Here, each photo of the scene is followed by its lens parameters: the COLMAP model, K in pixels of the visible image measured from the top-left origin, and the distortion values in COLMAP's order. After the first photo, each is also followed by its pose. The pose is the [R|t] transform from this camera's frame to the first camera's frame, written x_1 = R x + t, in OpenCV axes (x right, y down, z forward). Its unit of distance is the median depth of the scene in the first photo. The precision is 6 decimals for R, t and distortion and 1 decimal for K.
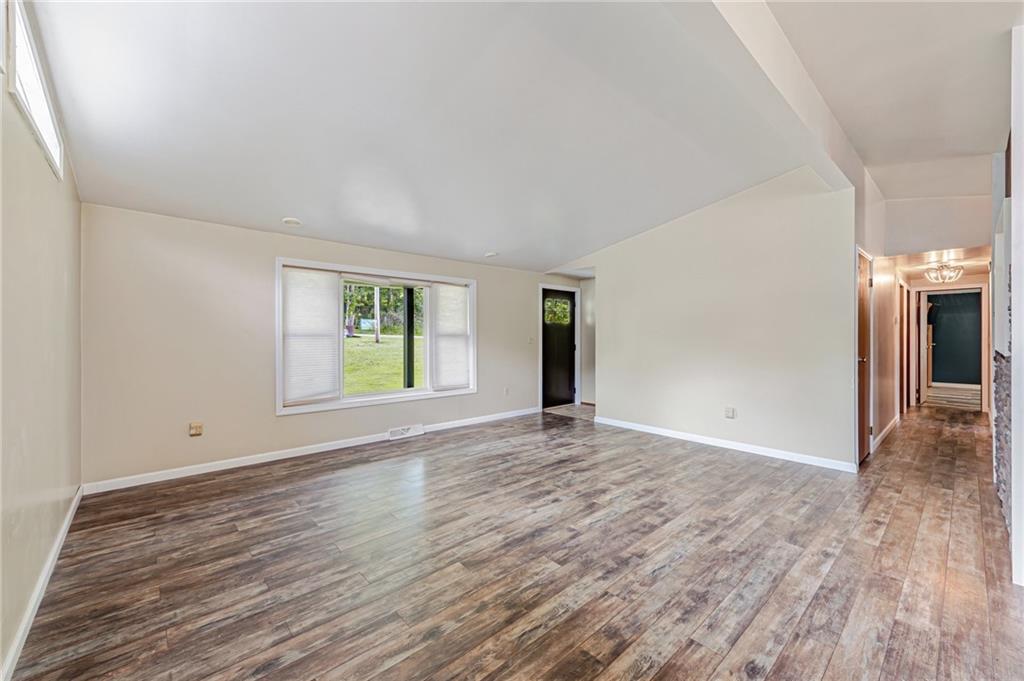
lens RADIAL K [[407.5, 0, 512.1], [0, 407.5, 337.0], [0, 0, 1]] dist [0.015112, -0.000260]
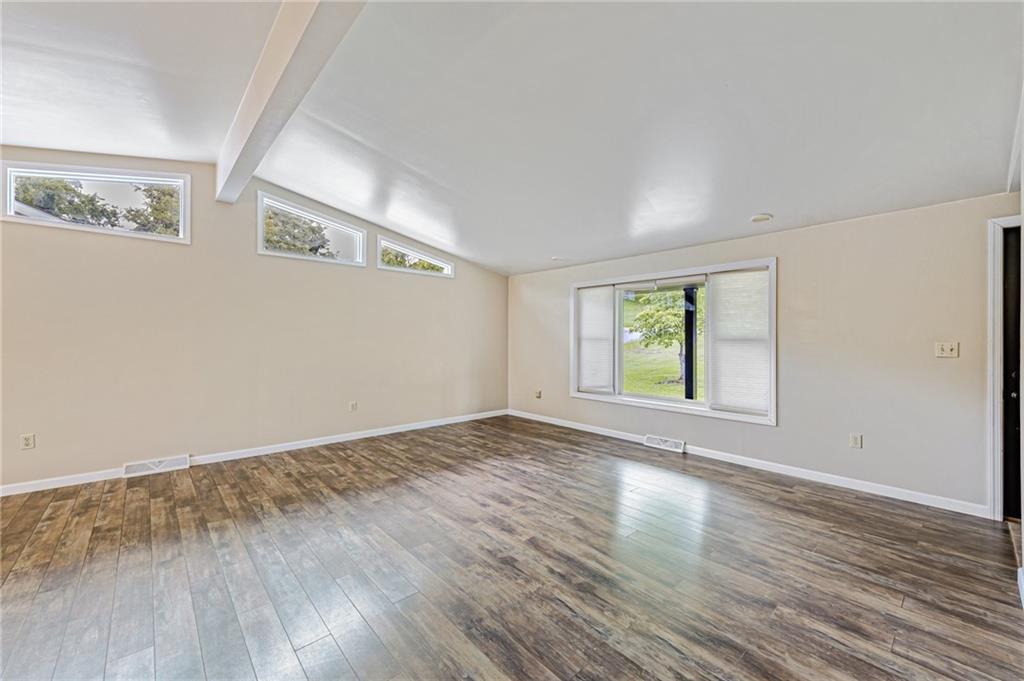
lens RADIAL K [[407.5, 0, 512.1], [0, 407.5, 337.0], [0, 0, 1]] dist [0.015112, -0.000260]
pose [[-0.006687, -0.005279, -0.999964, 0.988198], [-0.010692, 0.999929, -0.005207, -0.001720], [0.999920, 0.010657, -0.006743, 0.963169]]
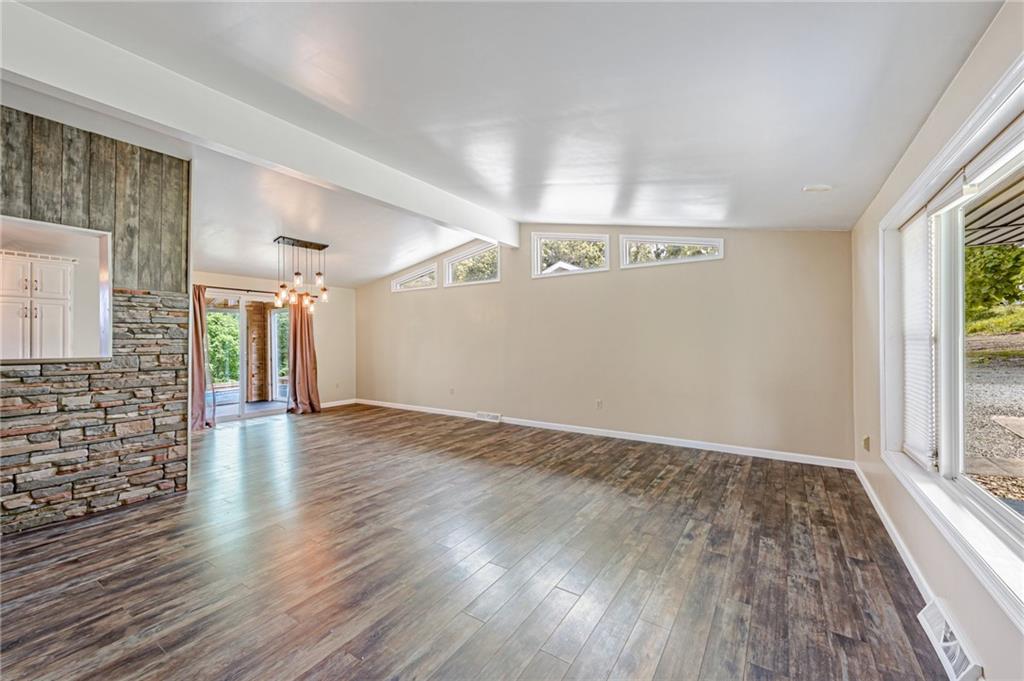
lens RADIAL K [[404.1, 0, 509.0], [0, 404.1, 342.6], [0, 0, 1]] dist [0.007895, -0.000079]
pose [[-0.971289, 0.003299, -0.237882, 0.218610], [0.000790, 0.999943, 0.010644, -0.006305], [0.237903, 0.010150, -0.971236, 1.797051]]
